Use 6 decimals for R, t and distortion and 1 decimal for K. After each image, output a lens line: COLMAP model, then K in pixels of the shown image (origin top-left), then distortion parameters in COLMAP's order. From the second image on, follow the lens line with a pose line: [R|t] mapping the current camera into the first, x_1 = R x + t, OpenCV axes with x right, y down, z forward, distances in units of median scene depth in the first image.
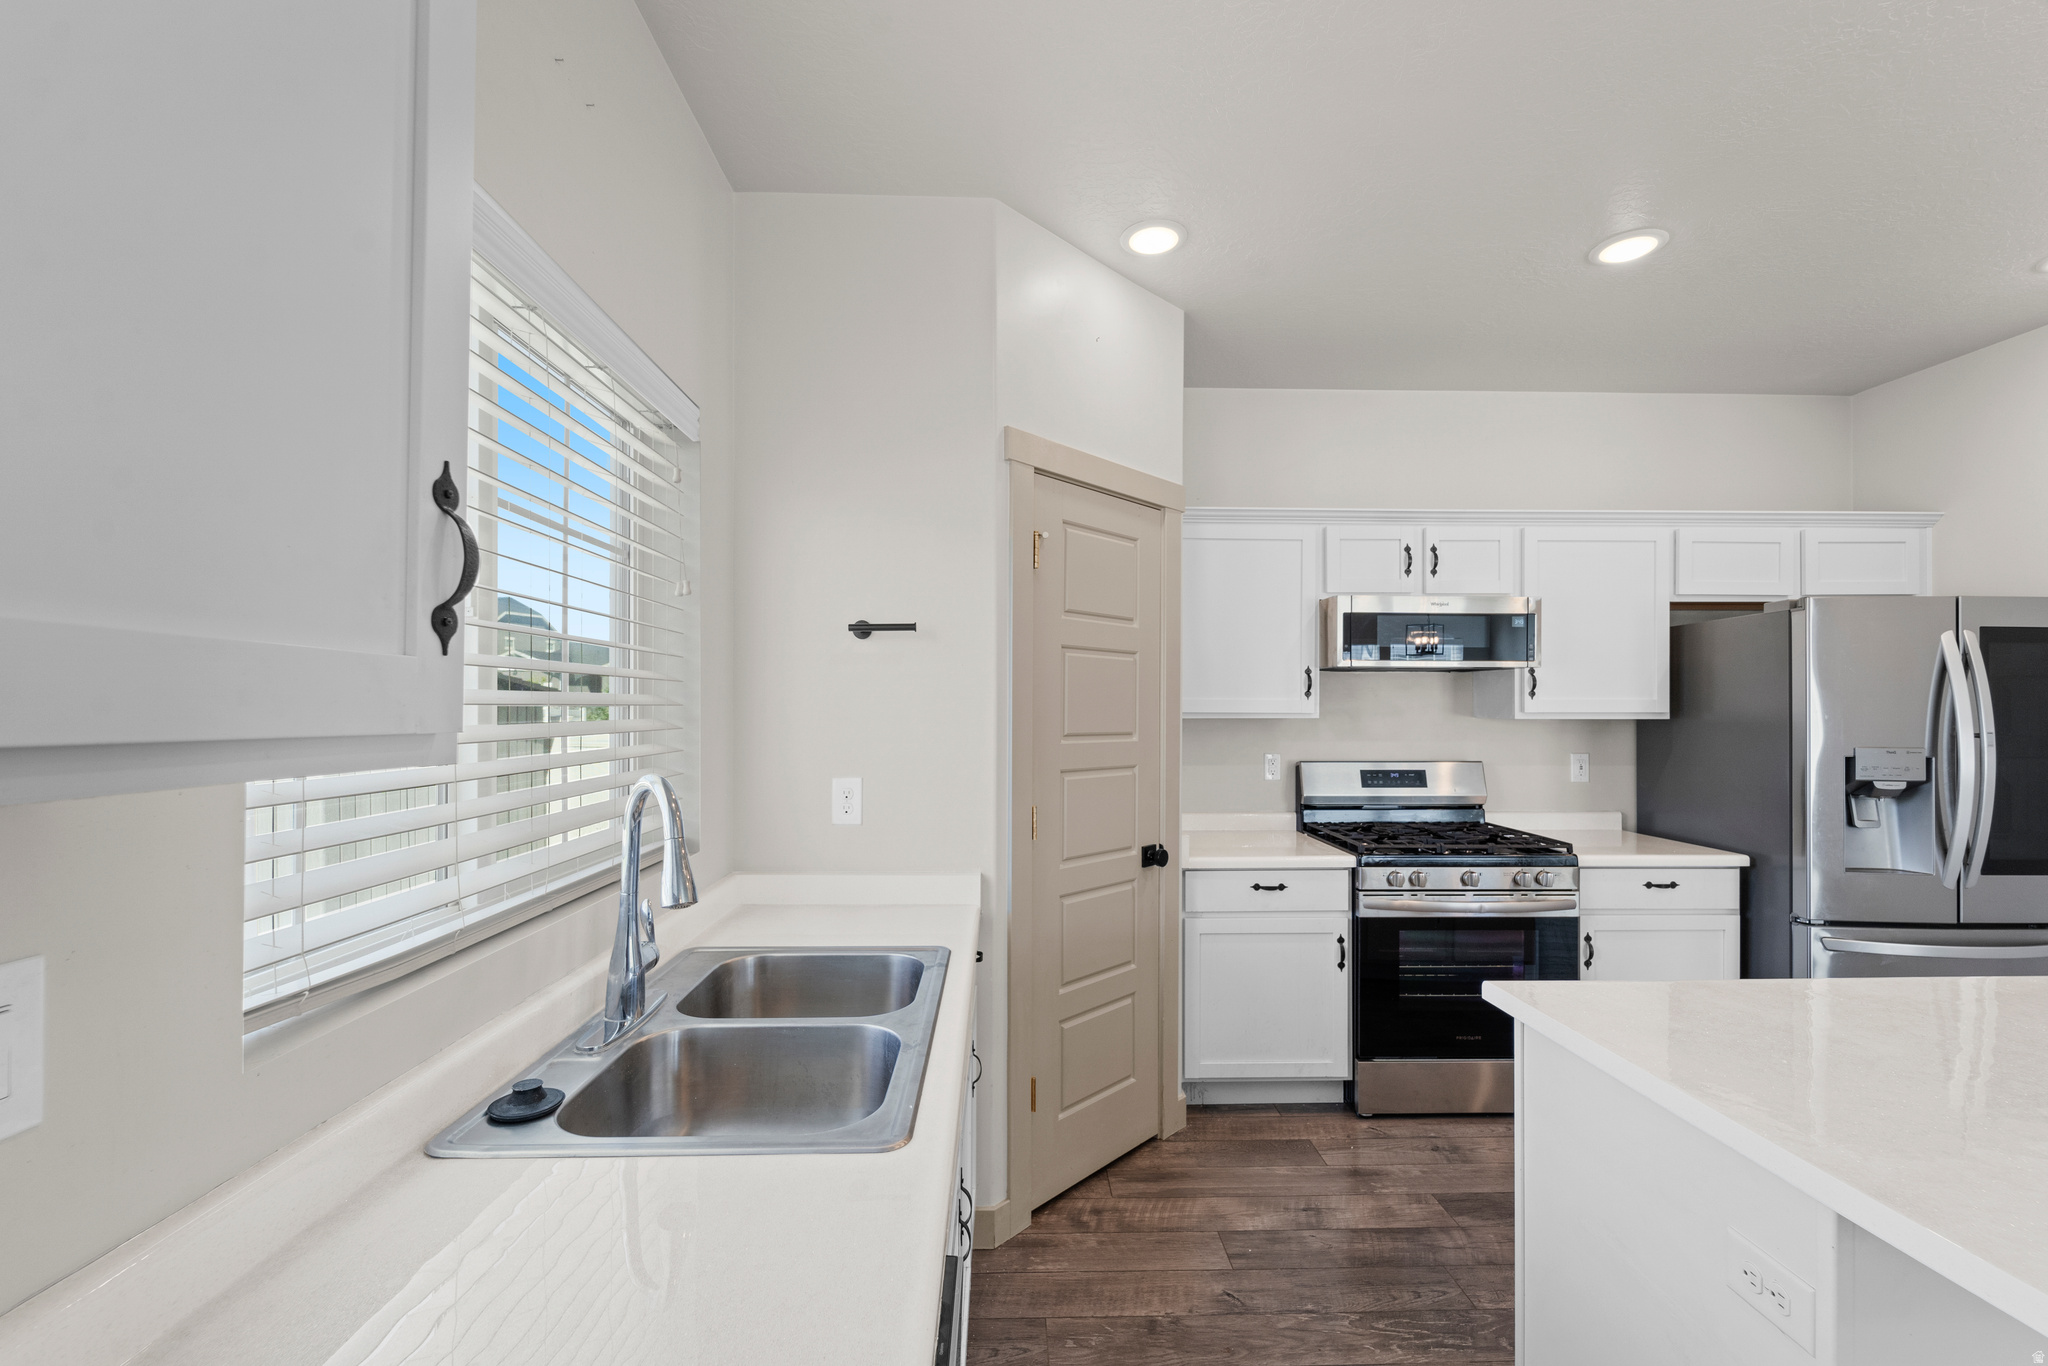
lens RADIAL K [[861.4, 0, 1024.2], [0, 861.4, 696.4], [0, 0, 1]] dist [-0.001871, -0.000016]
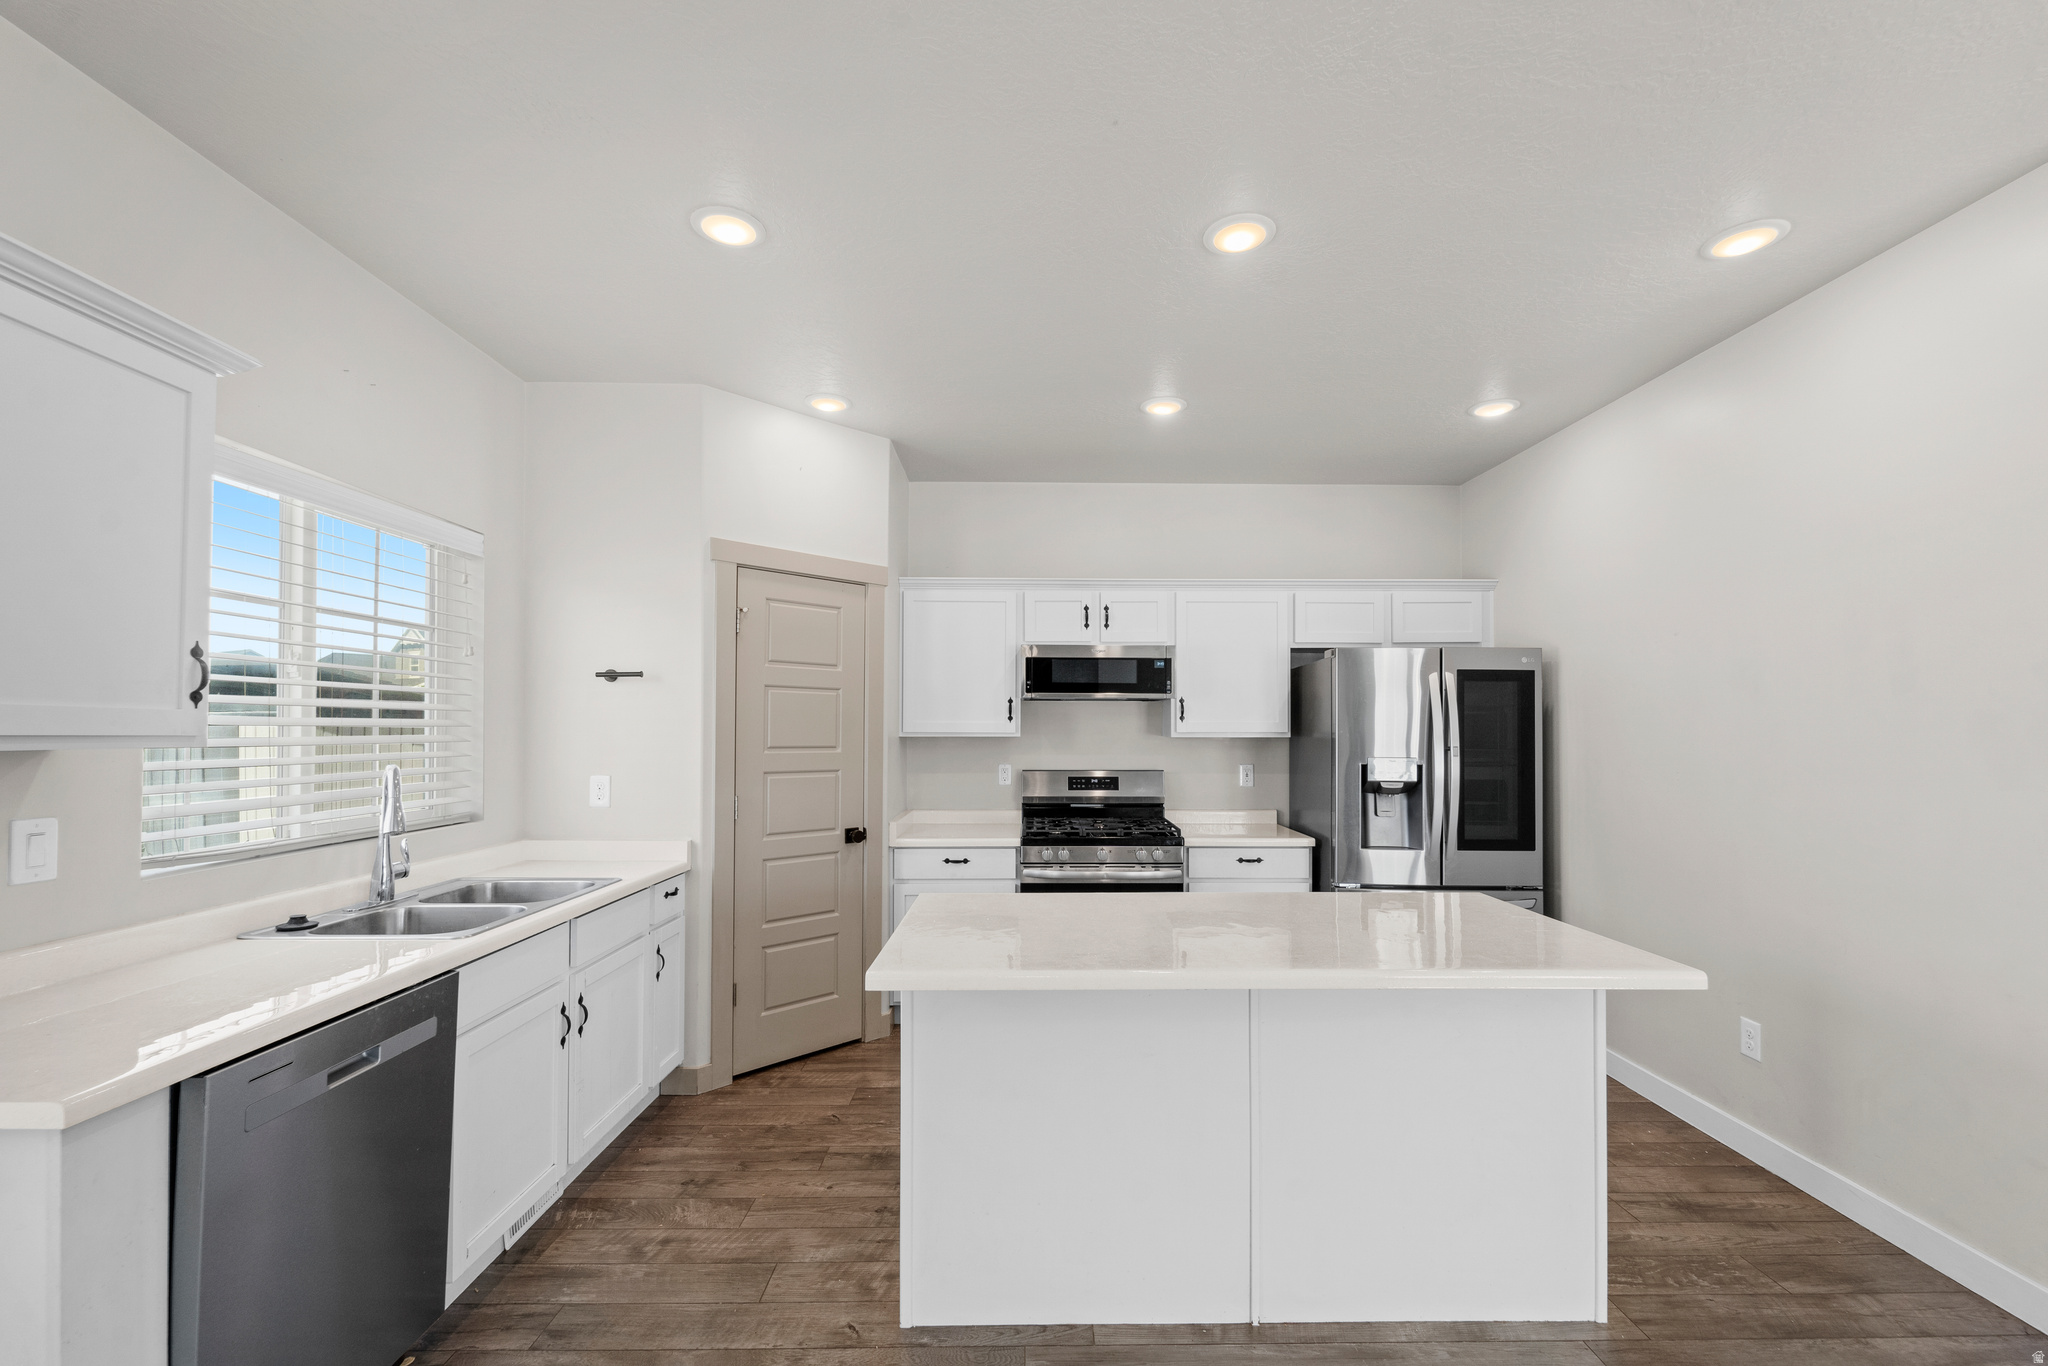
lens RADIAL K [[861.4, 0, 1030.1], [0, 861.4, 712.2], [0, 0, 1]] dist [-0.001871, -0.000016]
pose [[0.999920, -0.000240, -0.012613, 0.446759], [0.000147, 0.999973, -0.007346, -0.002840], [0.012614, 0.007344, 0.999893, -0.381841]]
